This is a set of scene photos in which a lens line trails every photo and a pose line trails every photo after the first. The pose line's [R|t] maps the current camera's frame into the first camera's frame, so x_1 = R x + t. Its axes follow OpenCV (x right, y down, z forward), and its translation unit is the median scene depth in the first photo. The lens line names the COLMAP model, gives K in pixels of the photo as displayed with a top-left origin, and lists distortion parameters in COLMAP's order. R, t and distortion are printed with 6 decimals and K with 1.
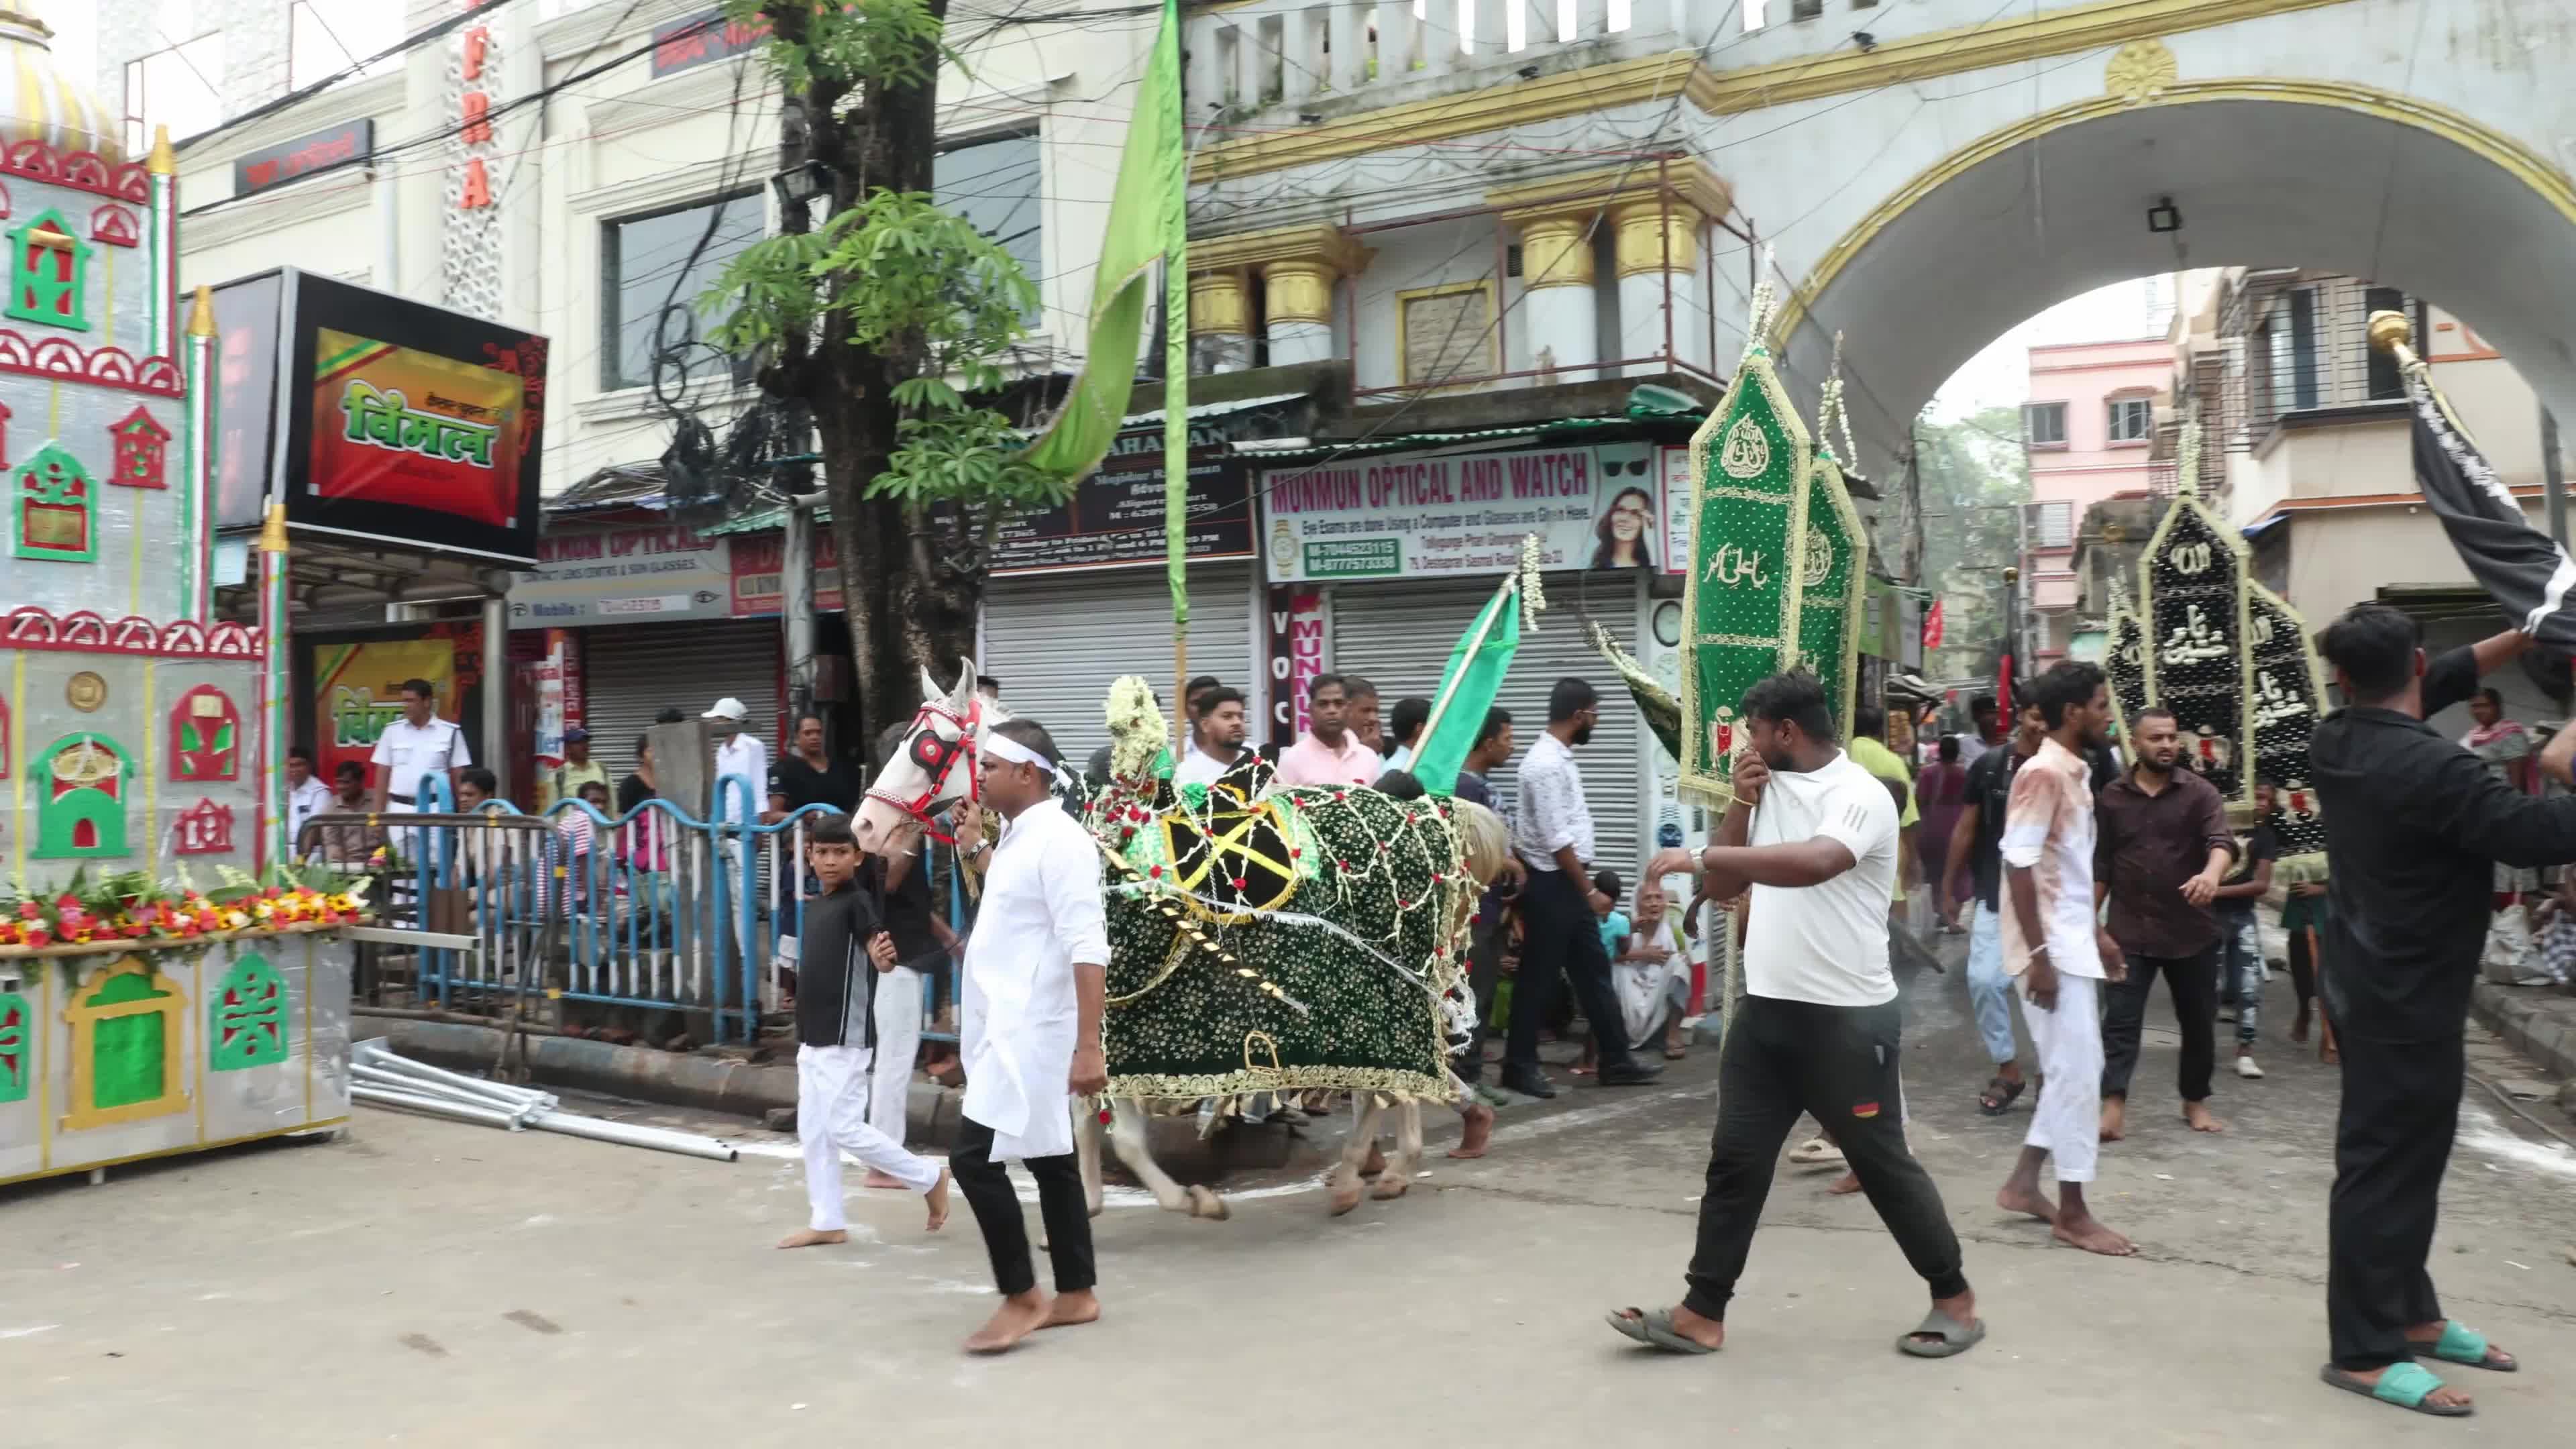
lens RADIAL K [[1891.2, 0, 1249.3], [0, 1891.2, 667.8], [0, 0, 1]] dist [-0.126047, 0.106815]
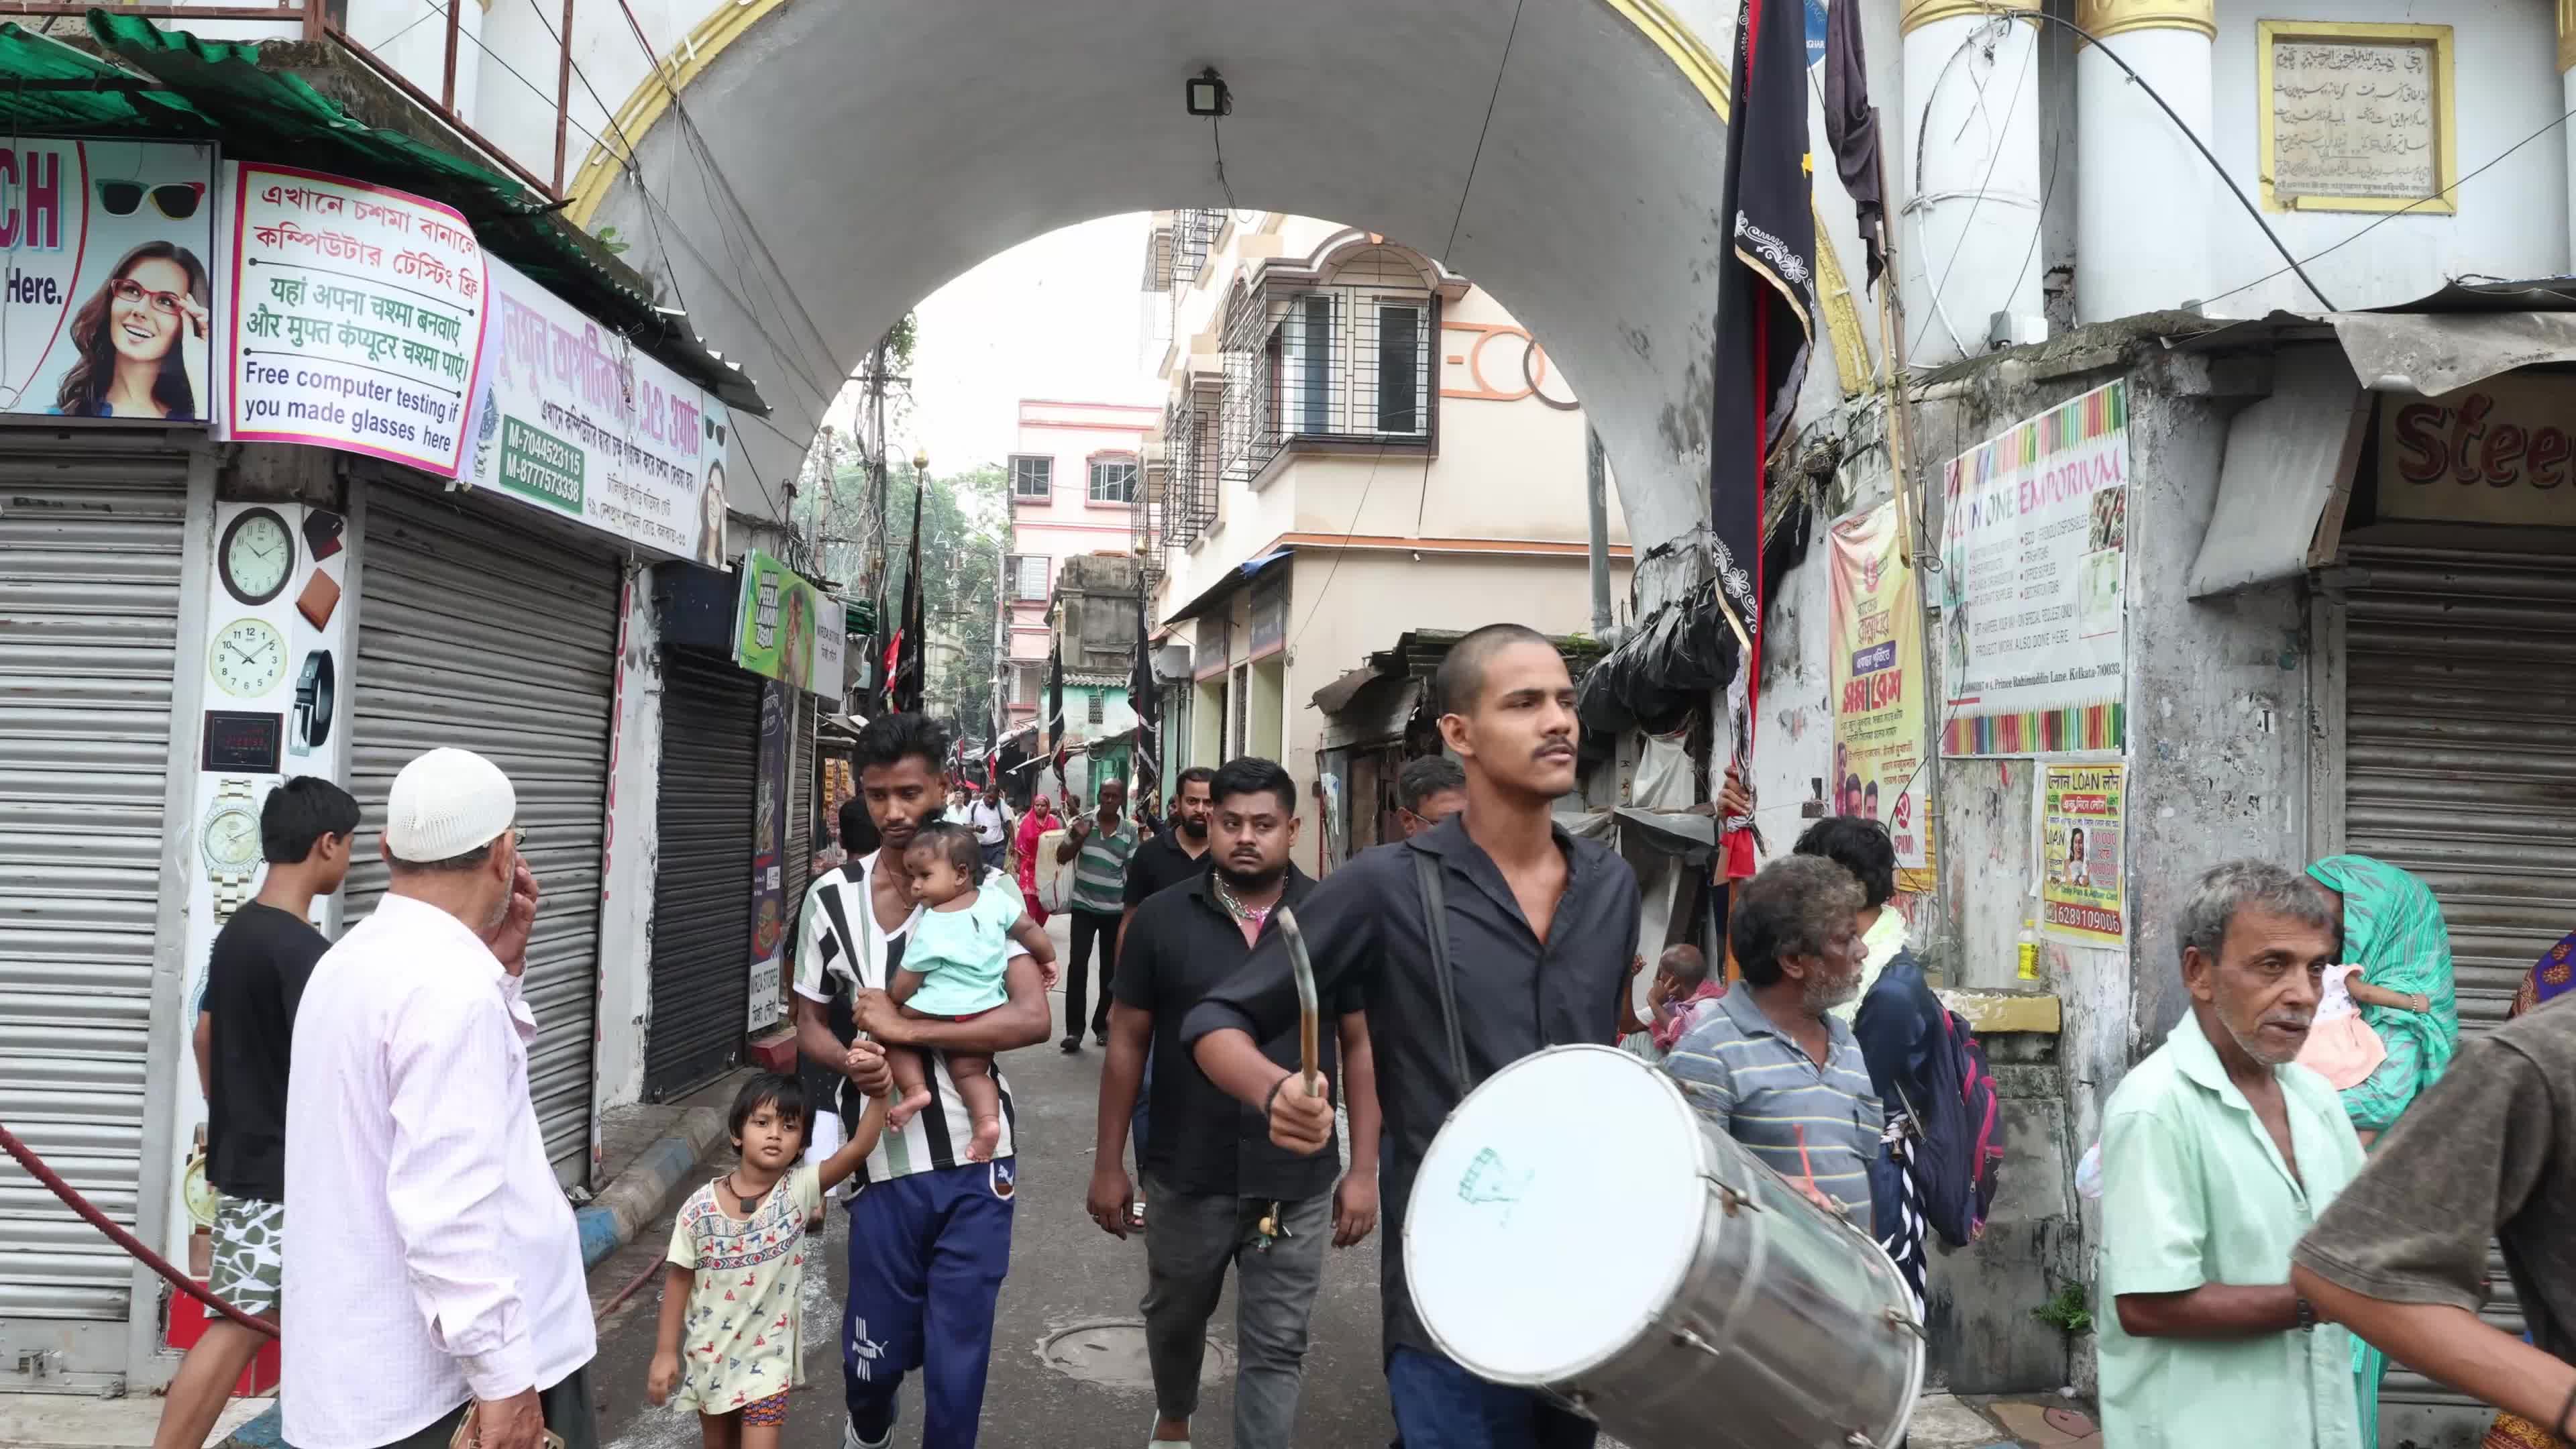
lens RADIAL K [[1767.2, 0, 1246.7], [0, 1767.2, 712.0], [0, 0, 1]] dist [-0.116198, 0.084980]
pose [[0.859226, 0.050740, 0.509073, 0.174628], [-0.050550, 0.998620, -0.014214, 0.007323], [-0.509092, -0.013521, 0.860606, 0.398433]]
